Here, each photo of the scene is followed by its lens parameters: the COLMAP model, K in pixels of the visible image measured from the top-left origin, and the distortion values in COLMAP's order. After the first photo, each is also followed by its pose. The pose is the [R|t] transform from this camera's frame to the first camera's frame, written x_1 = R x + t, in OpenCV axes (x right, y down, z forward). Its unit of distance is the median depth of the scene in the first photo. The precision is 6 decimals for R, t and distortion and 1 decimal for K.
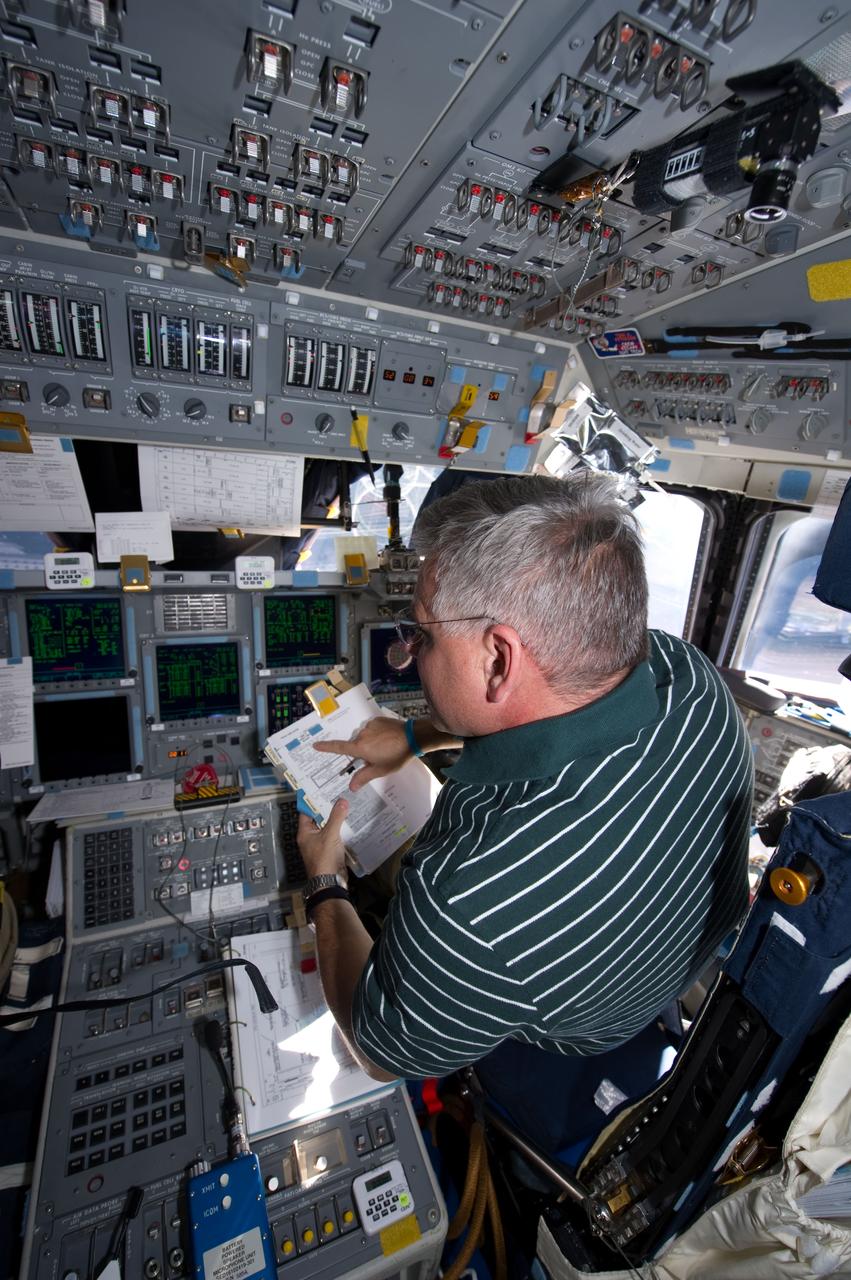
lens RADIAL K [[557.6, 0, 428.6], [0, 557.6, 641.4], [0, 0, 1]] dist [-0.017469, -0.001965]
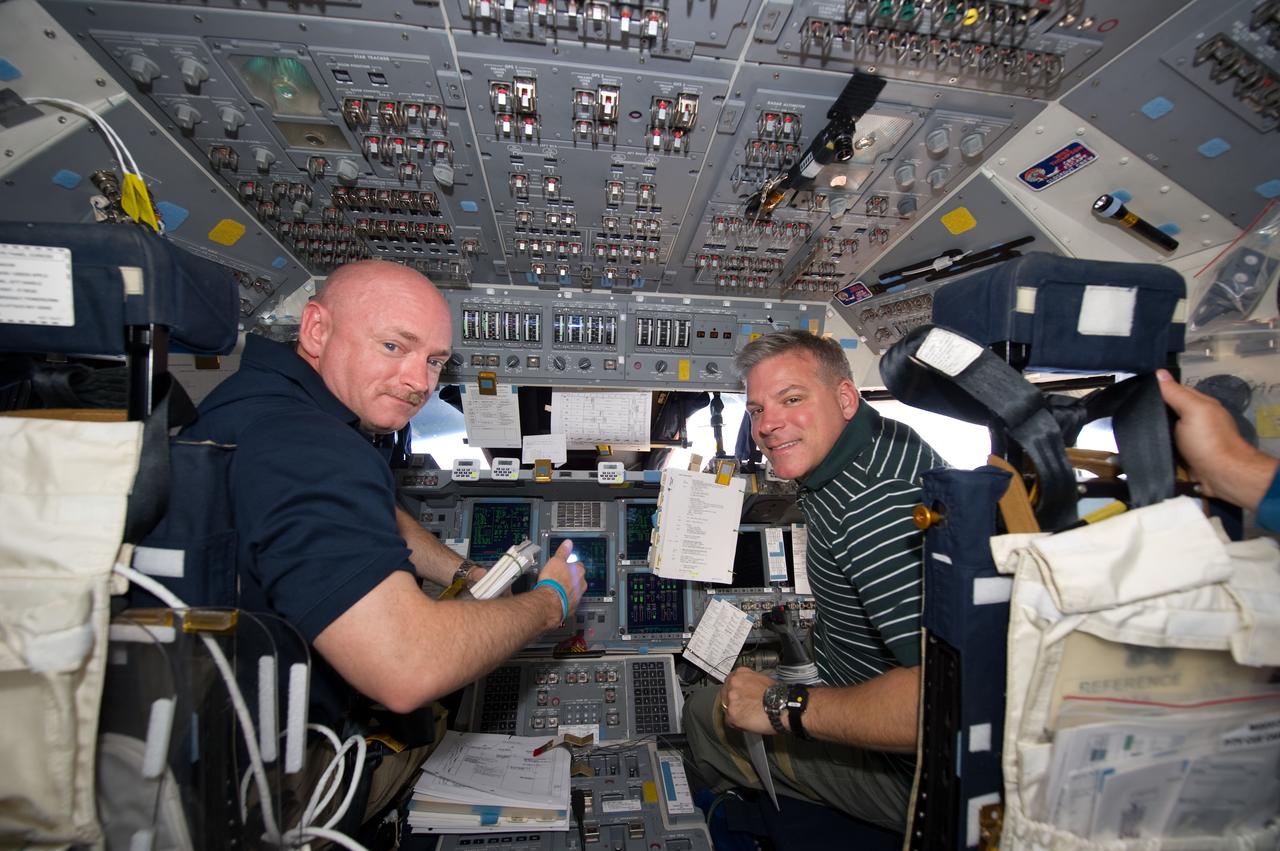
lens RADIAL K [[557.6, 0, 642.1], [0, 557.6, 428.4], [0, 0, 1]] dist [-0.017469, -0.001965]
pose [[0.954153, -0.107346, -0.279409, 0.197041], [-0.020985, 0.907191, -0.420196, 0.462522], [0.298584, 0.406794, 0.863346, -0.330065]]
